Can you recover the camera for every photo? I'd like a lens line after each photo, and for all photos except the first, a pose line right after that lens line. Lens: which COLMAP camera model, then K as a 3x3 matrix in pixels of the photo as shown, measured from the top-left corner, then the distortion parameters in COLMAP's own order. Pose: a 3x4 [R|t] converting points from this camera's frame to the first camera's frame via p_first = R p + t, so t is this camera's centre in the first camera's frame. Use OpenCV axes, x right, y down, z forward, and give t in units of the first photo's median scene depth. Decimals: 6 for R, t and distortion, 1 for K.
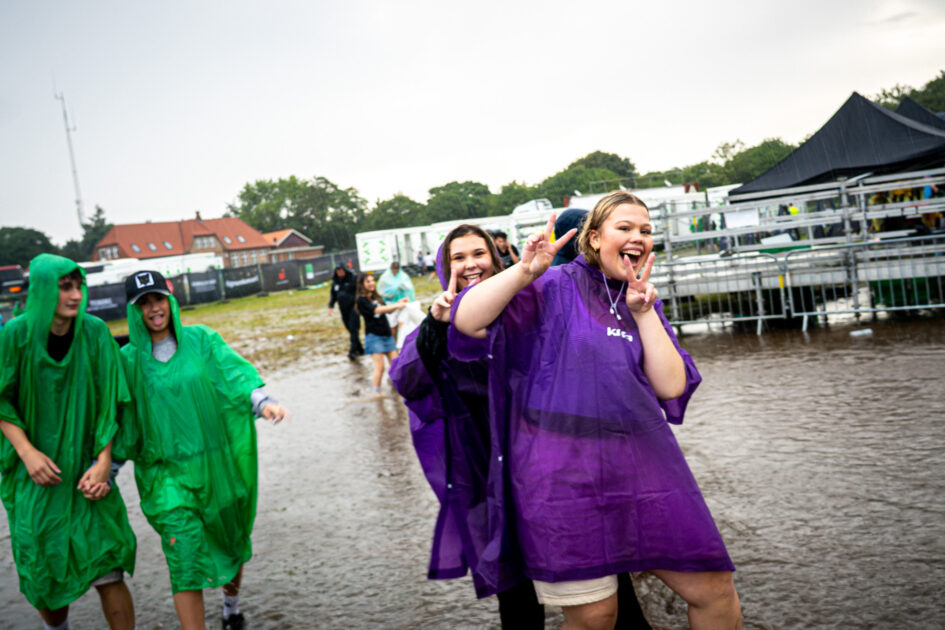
lens RADIAL K [[1004.9, 0, 470.6], [0, 1004.9, 318.3], [0, 0, 1]] dist [-0.028009, 0.000000]
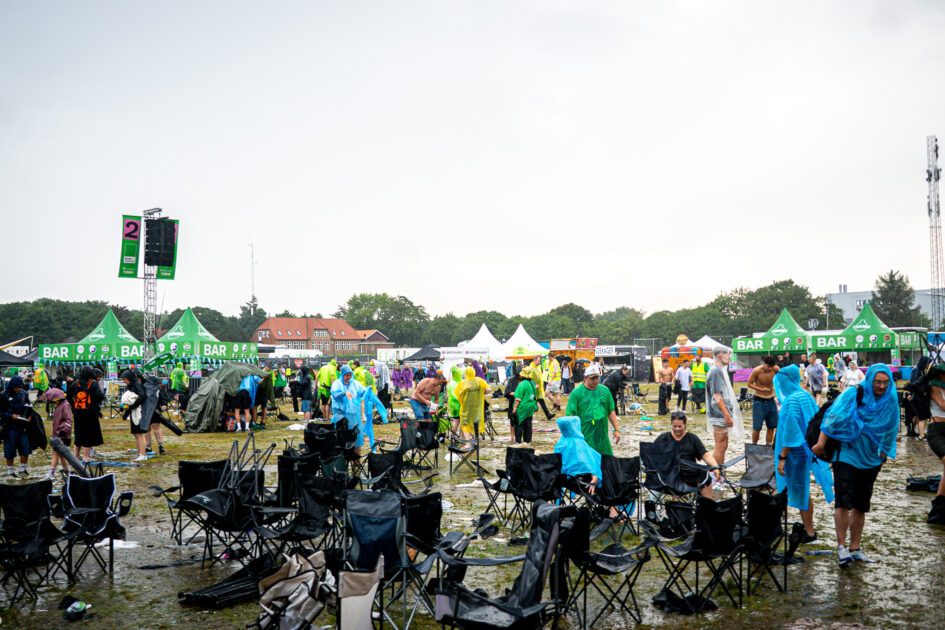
lens RADIAL K [[1004.9, 0, 473.6], [0, 1004.9, 315.0], [0, 0, 1]] dist [-0.028009, 0.000000]
pose [[0.987362, 0.109476, -0.114593, 0.131453], [-0.119970, 0.988774, -0.089064, 0.008414], [0.103556, 0.101686, 0.989412, -0.473554]]
